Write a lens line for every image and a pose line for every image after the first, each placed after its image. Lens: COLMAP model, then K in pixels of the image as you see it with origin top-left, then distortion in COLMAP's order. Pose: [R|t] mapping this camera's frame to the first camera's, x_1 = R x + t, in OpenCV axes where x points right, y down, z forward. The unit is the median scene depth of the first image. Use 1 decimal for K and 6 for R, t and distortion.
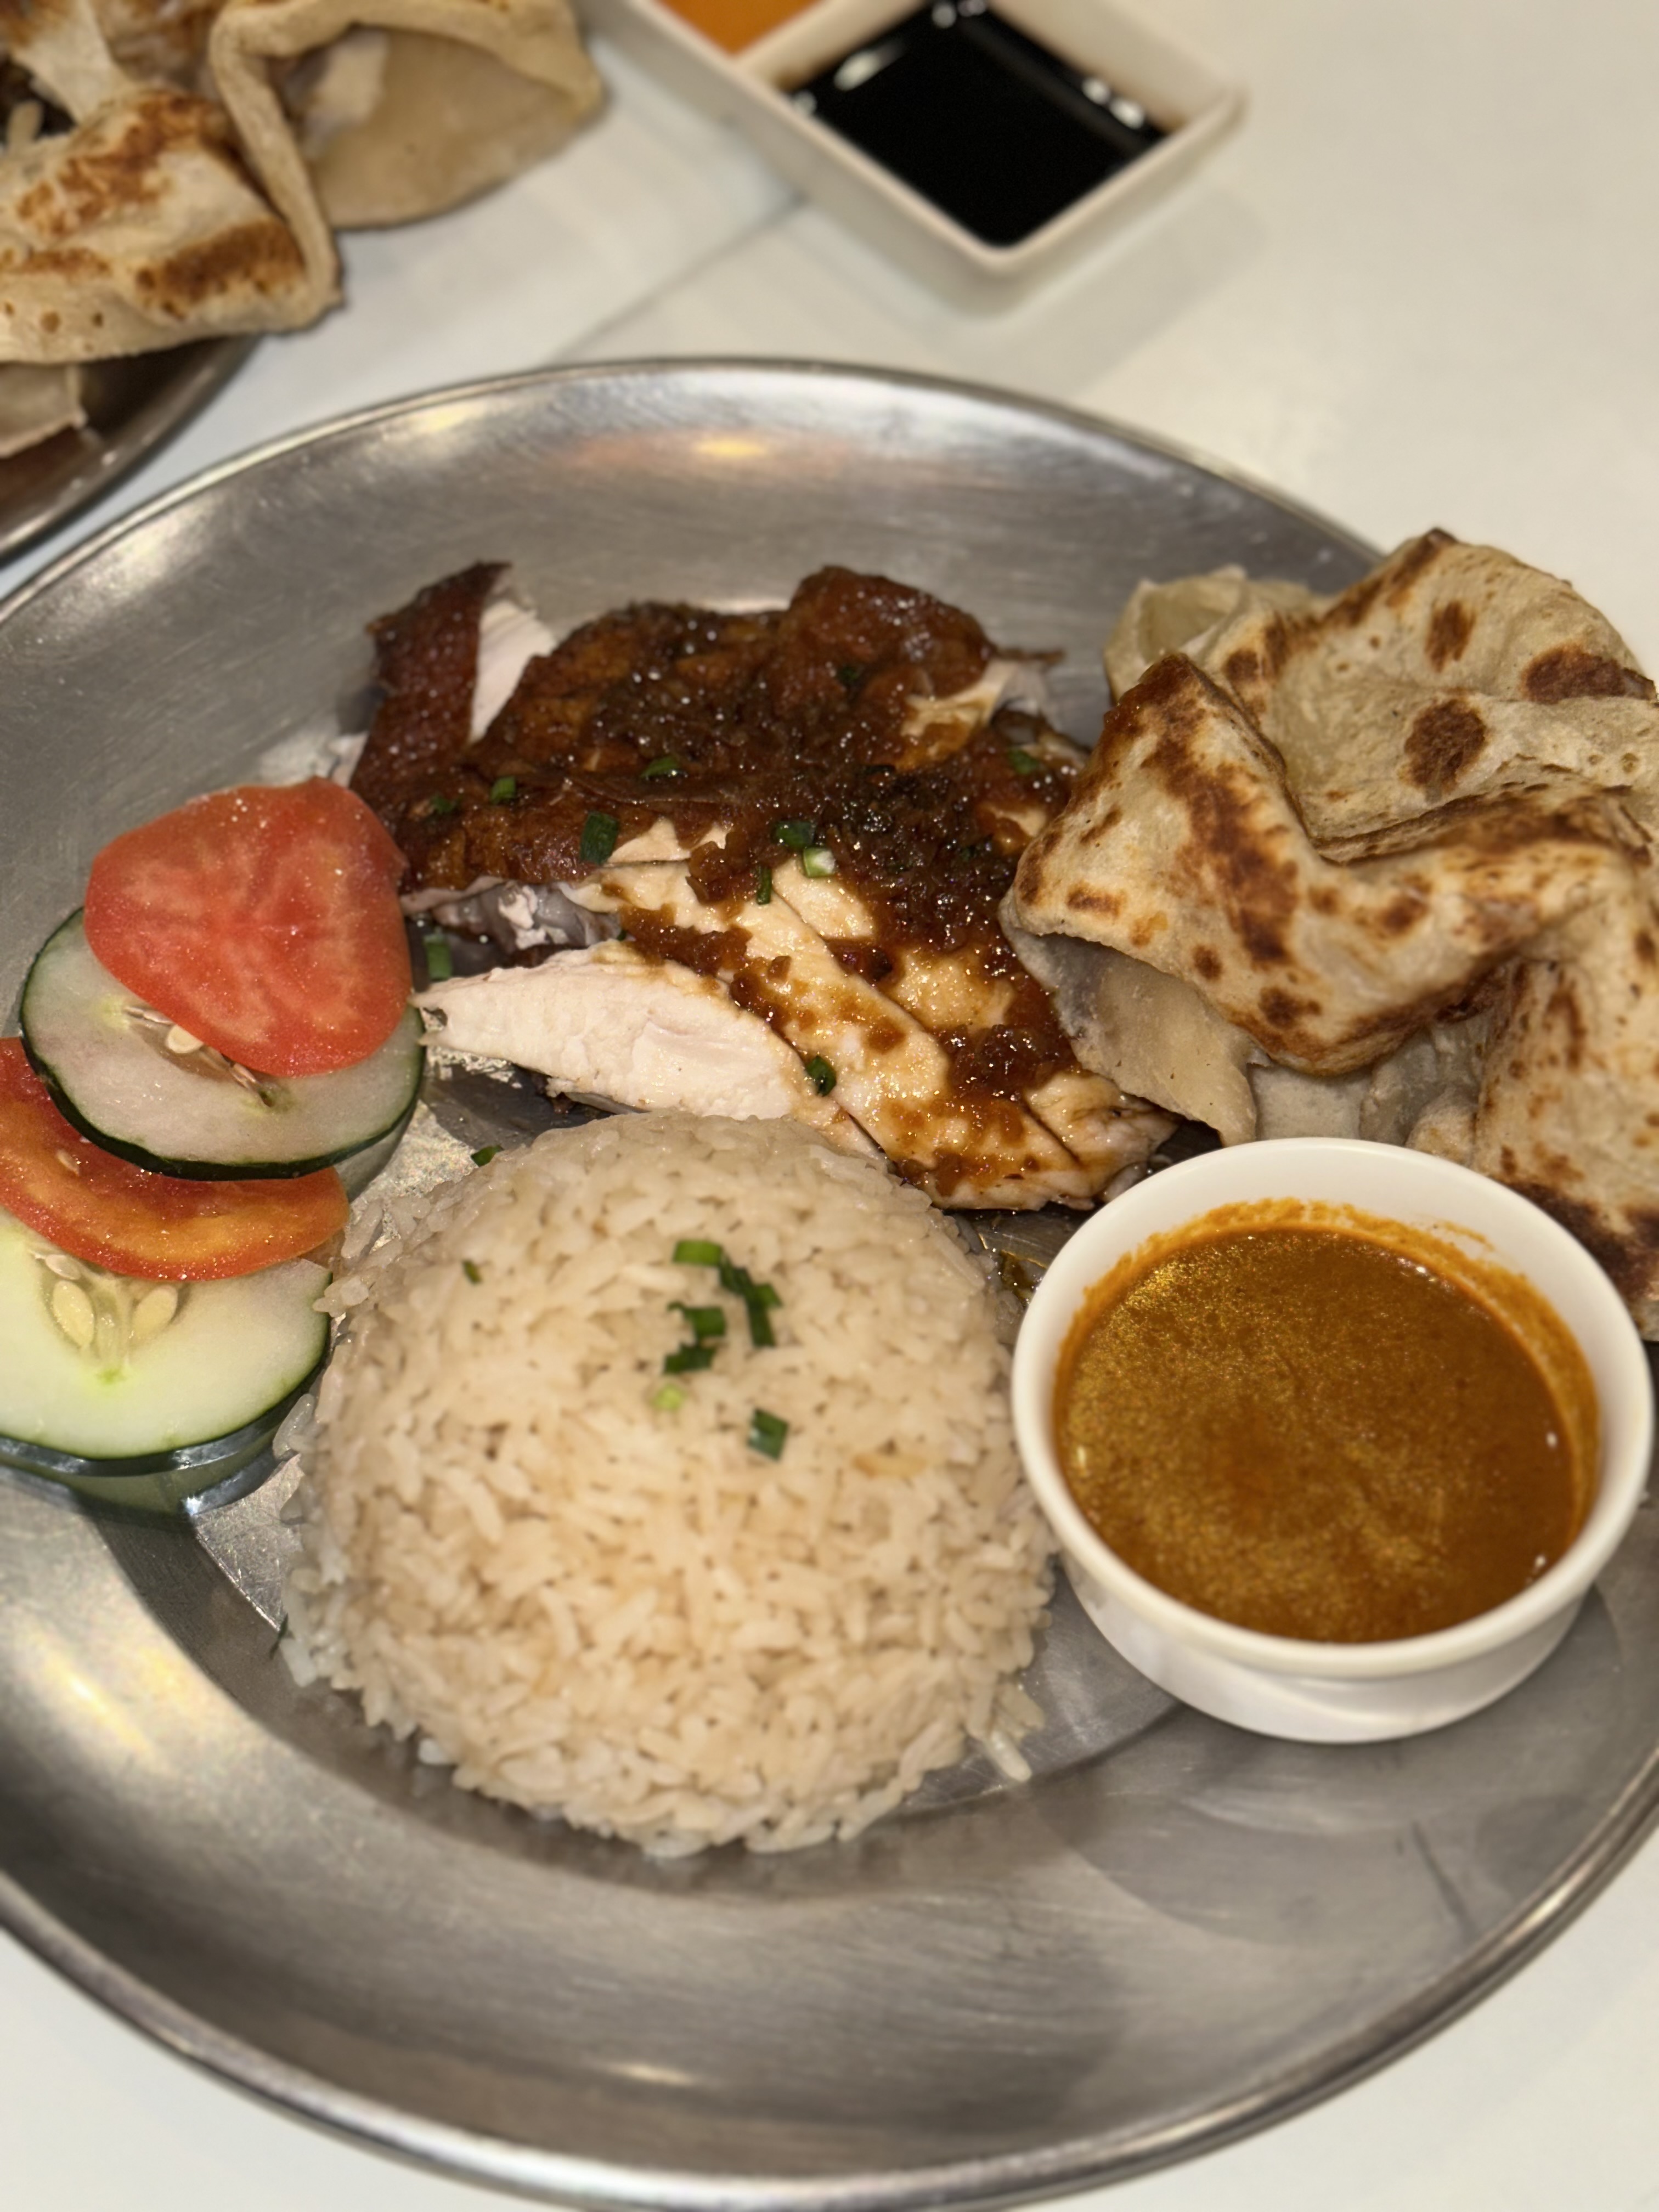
lens RADIAL K [[3212.8, 0, 867.0], [0, 3212.8, 1112.0], [0, 0, 1]] dist [0.160560, -0.367796]
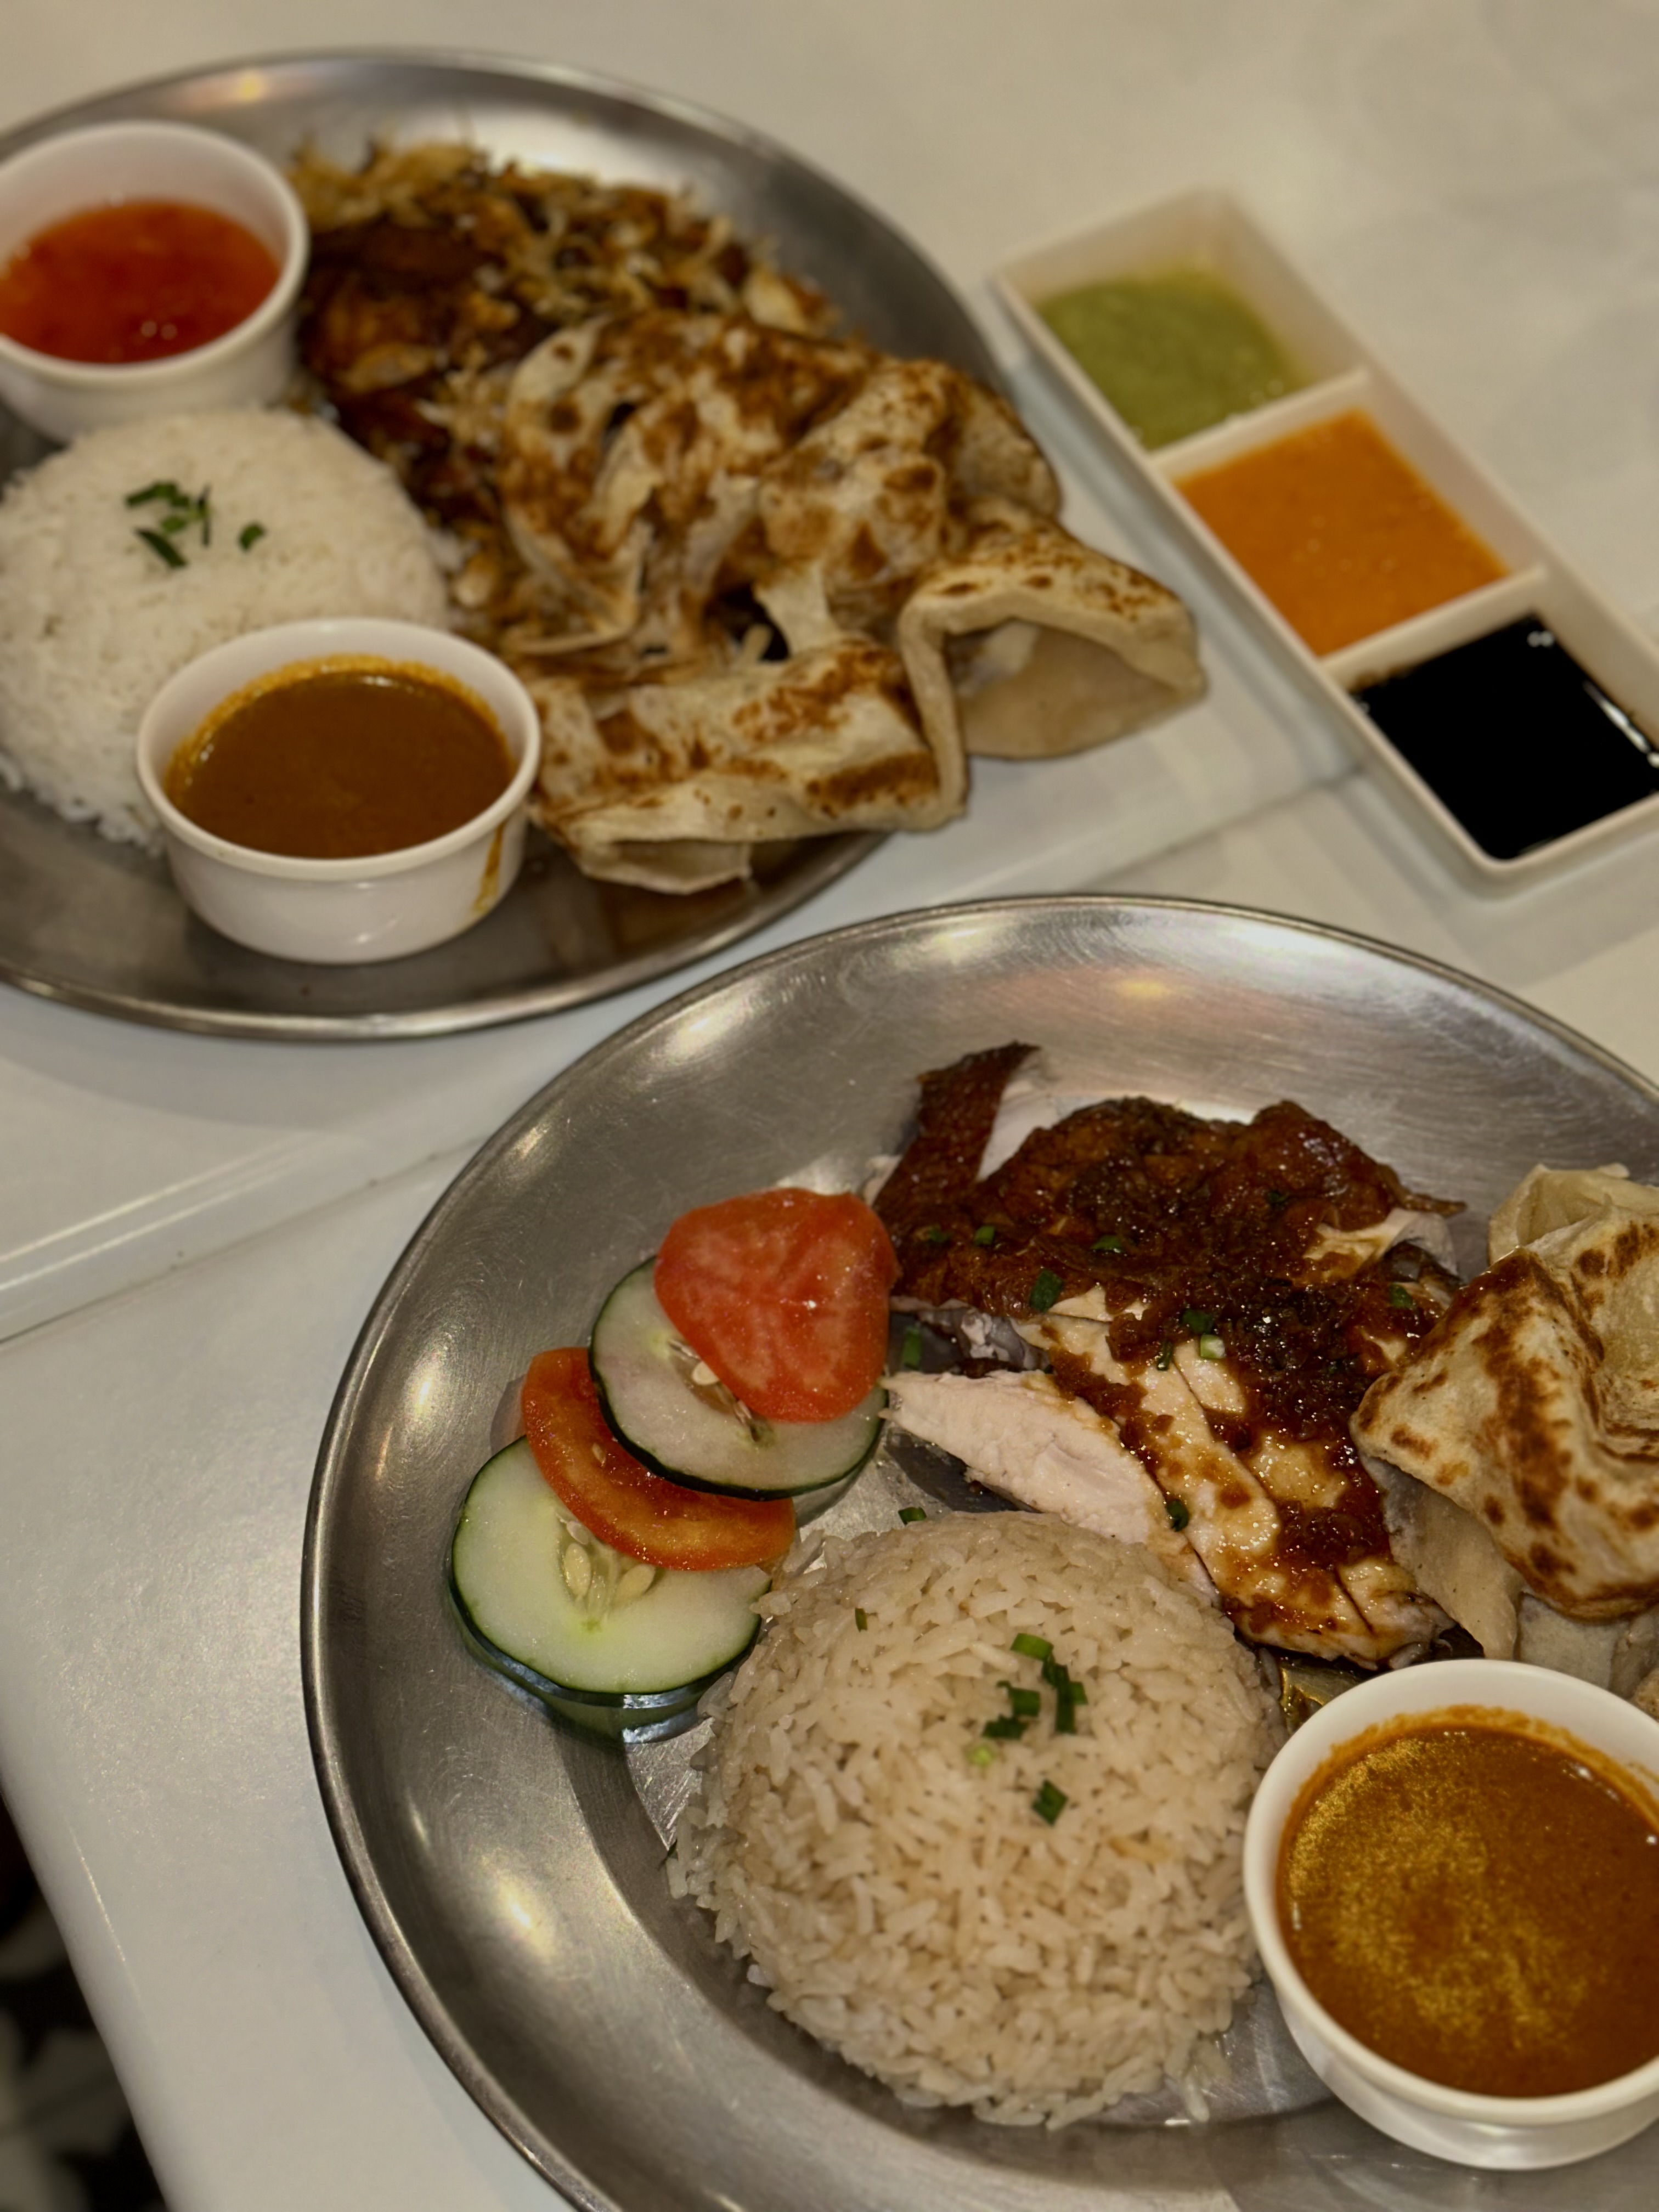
lens RADIAL K [[3212.8, 0, 867.0], [0, 3212.8, 1112.0], [0, 0, 1]] dist [0.160560, -0.367796]
pose [[0.957594, 0.204390, -0.203074, 0.094376], [-0.213696, 0.976586, -0.024765, -0.109370], [0.193257, 0.067111, 0.978850, -0.268939]]
